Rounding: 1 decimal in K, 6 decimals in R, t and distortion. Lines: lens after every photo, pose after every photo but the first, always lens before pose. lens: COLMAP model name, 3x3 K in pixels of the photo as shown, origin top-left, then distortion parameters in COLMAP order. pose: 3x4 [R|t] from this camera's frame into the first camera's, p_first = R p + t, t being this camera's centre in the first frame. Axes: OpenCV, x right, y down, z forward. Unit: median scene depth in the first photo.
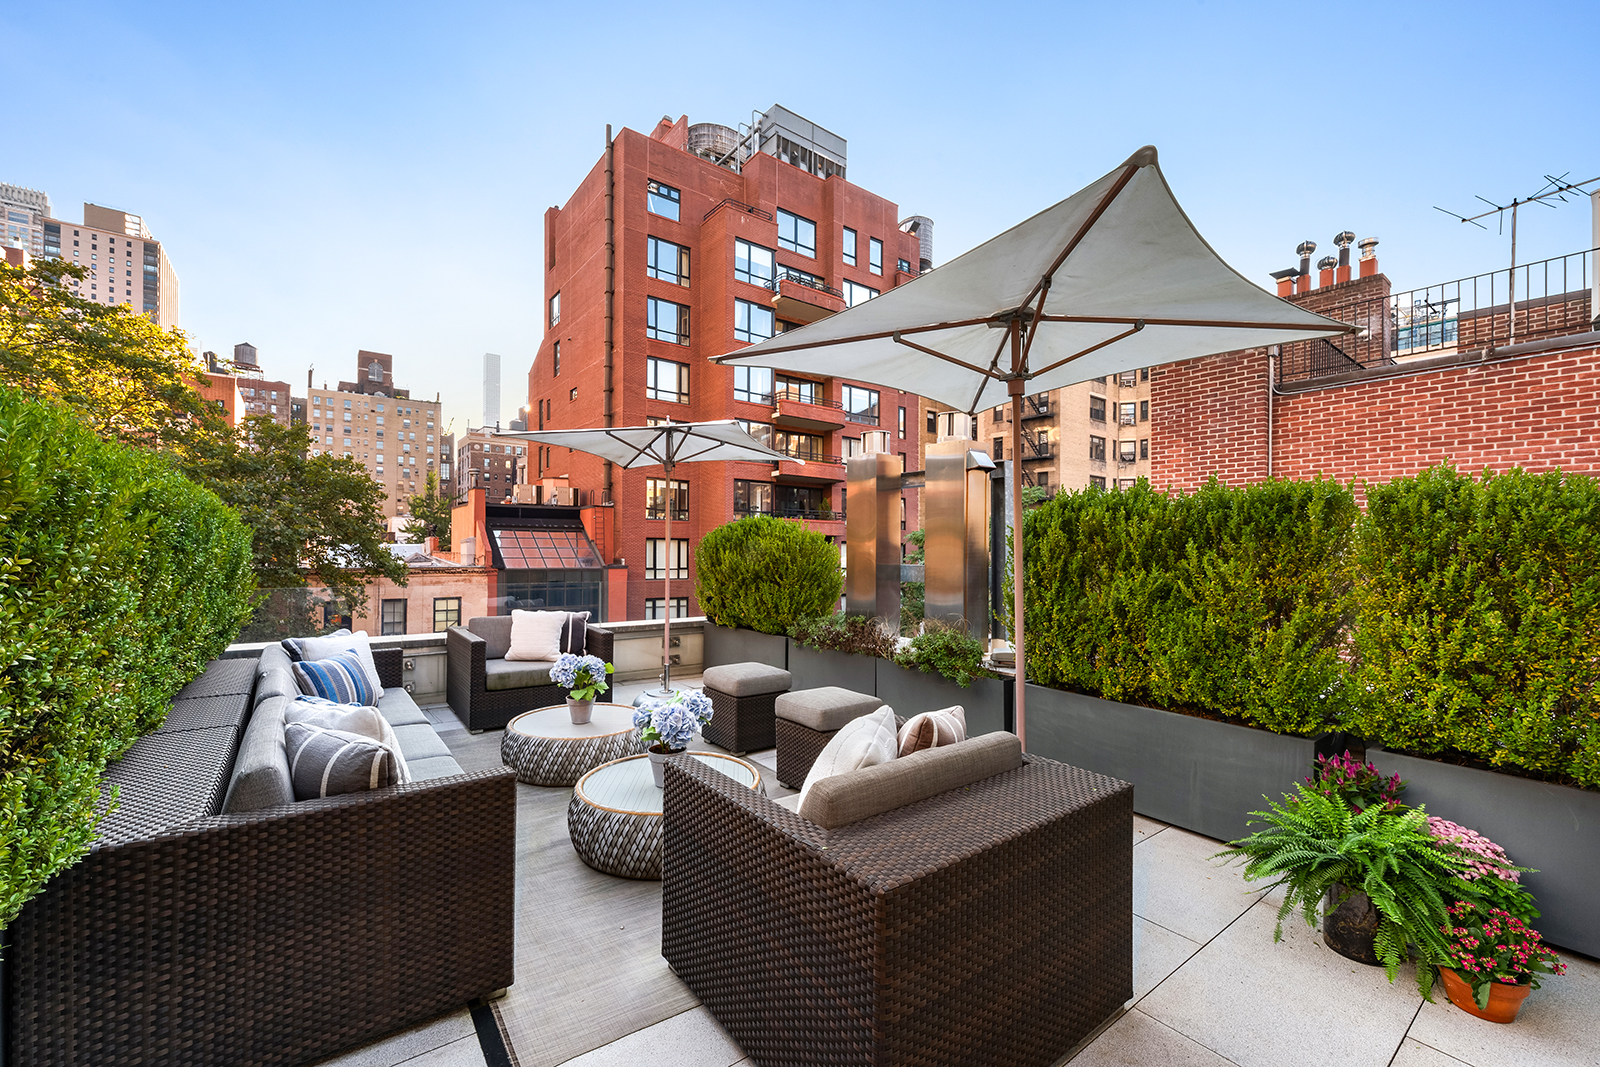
lens RADIAL K [[654.1, 0, 807.1], [0, 654.1, 549.4], [0, 0, 1]] dist [-0.000141, -0.000071]
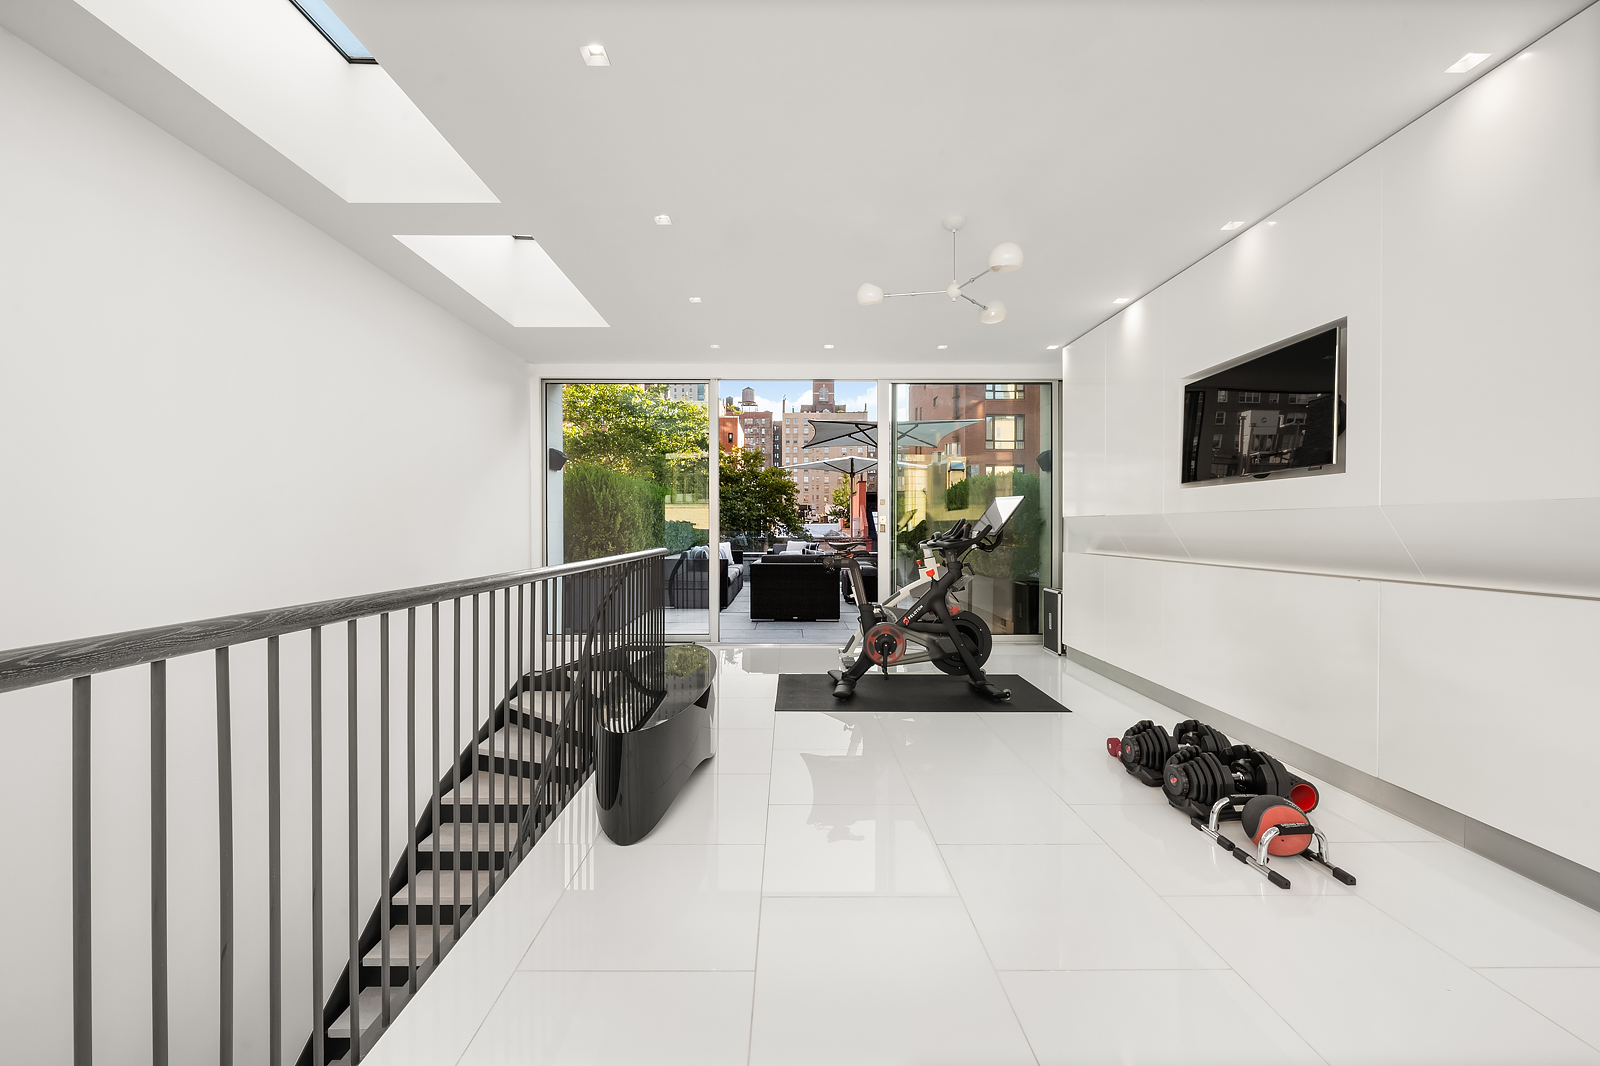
lens RADIAL K [[618.8, 0, 793.7], [0, 618.8, 532.5], [0, 0, 1]] dist [-0.000489, -0.000013]
pose [[0.799615, -0.005176, -0.600490, 0.151754], [0.008225, 0.999963, 0.002333, 0.009259], [0.600456, -0.006804, 0.799629, -0.126199]]
